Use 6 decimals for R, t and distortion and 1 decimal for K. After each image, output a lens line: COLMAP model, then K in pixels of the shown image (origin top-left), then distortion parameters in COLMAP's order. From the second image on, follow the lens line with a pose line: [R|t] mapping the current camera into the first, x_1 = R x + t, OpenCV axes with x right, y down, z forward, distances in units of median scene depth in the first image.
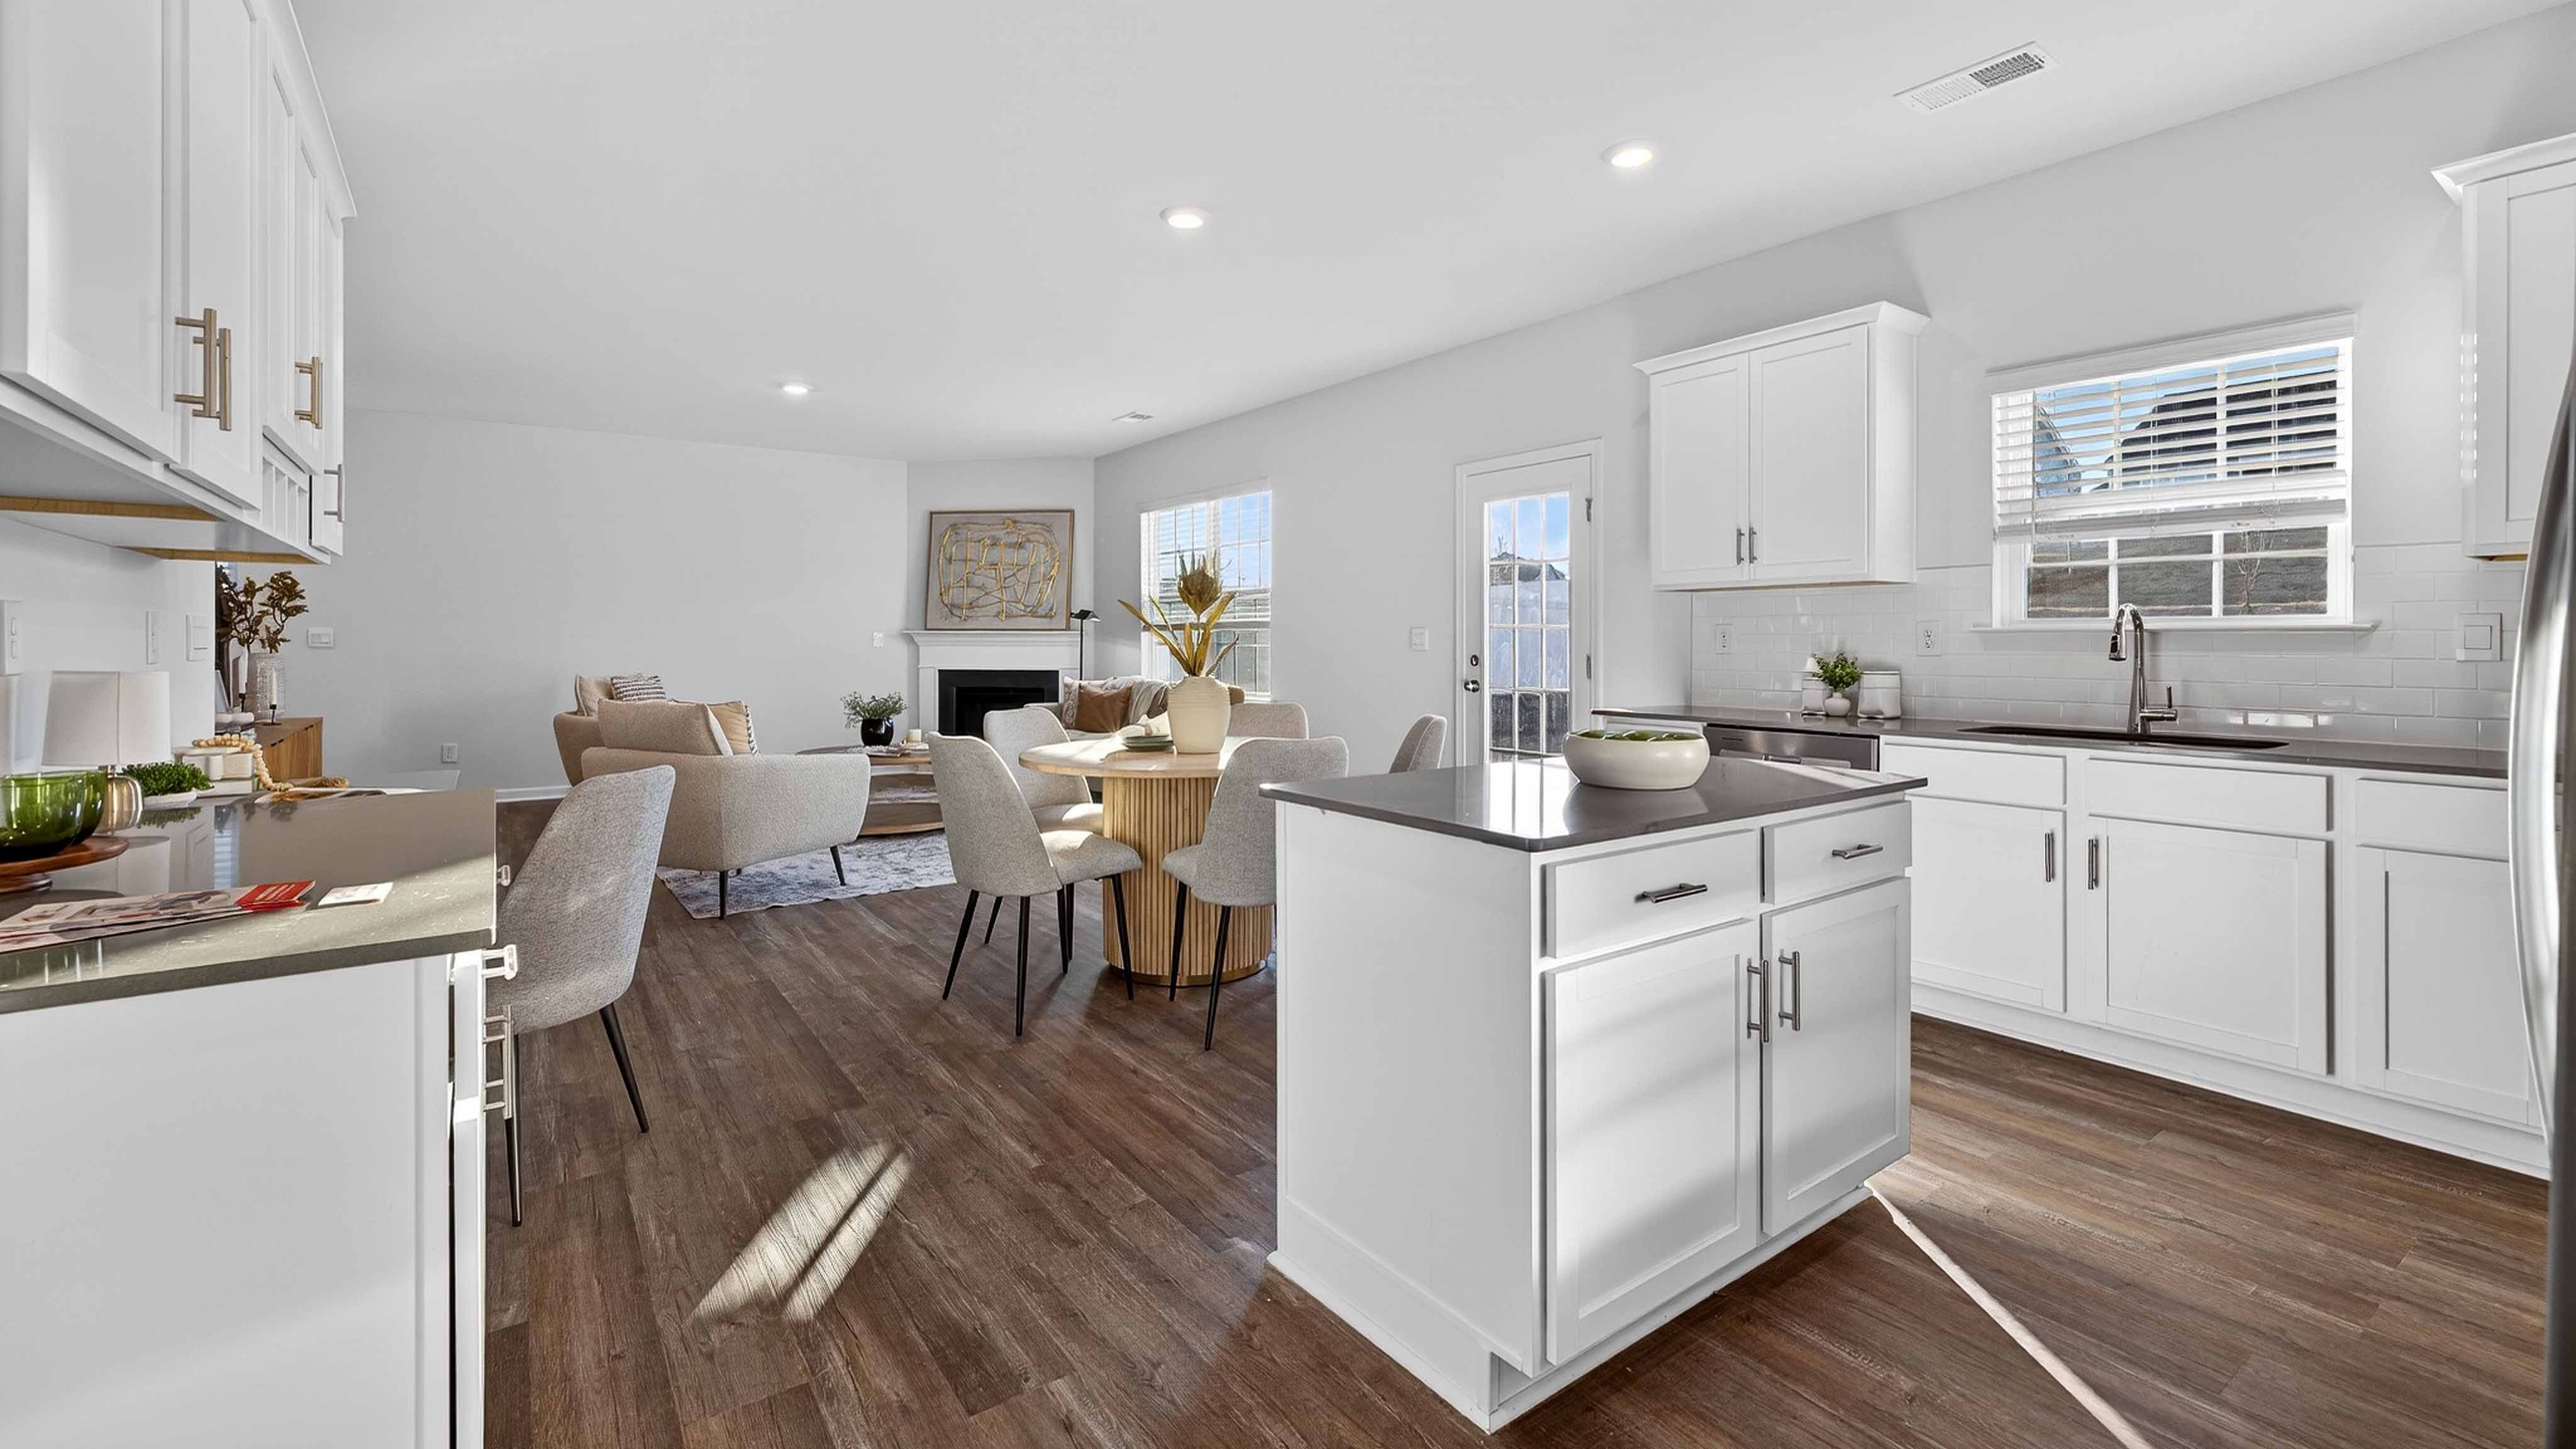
lens RADIAL K [[1069.9, 0, 1289.1], [0, 1069.9, 636.5], [0, 0, 1]] dist [-0.000337, -0.000064]
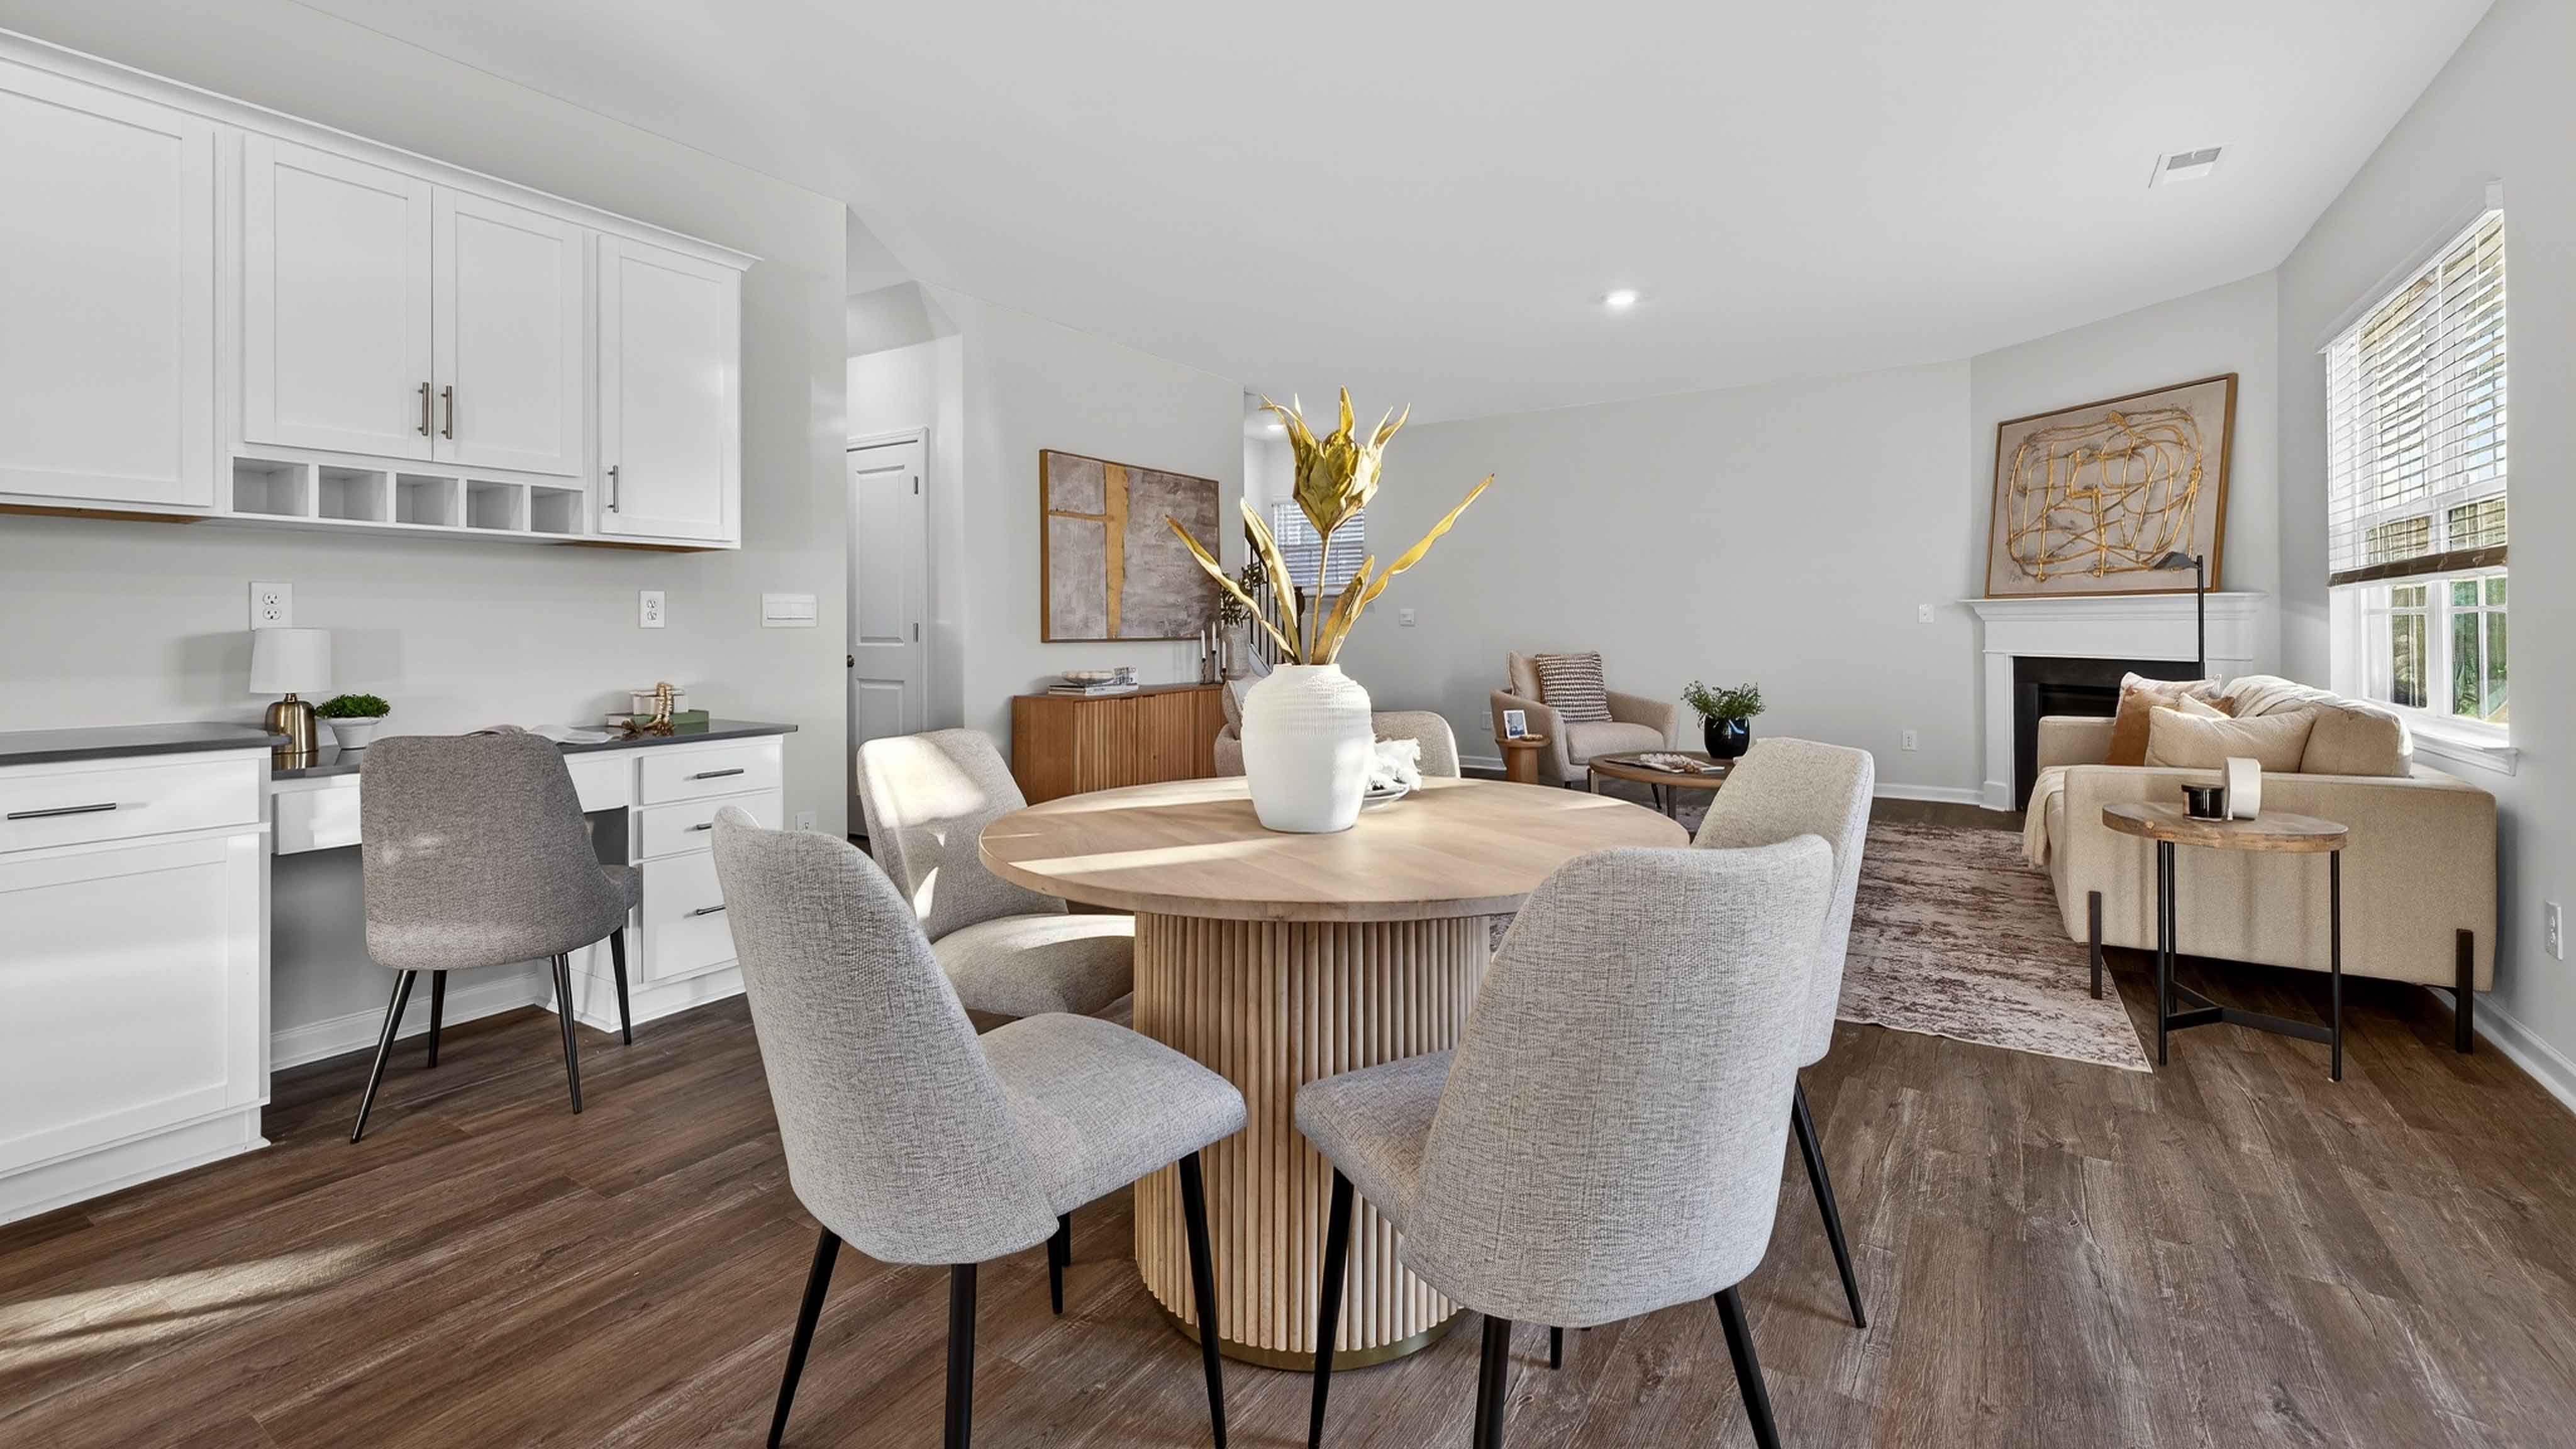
lens RADIAL K [[1069.9, 0, 1289.1], [0, 1069.9, 636.5], [0, 0, 1]] dist [-0.000337, -0.000064]
pose [[0.350820, 0.002781, -0.936439, 0.147770], [0.013420, 0.999878, 0.007997, 0.007551], [0.936347, -0.015373, 0.350740, 0.346214]]
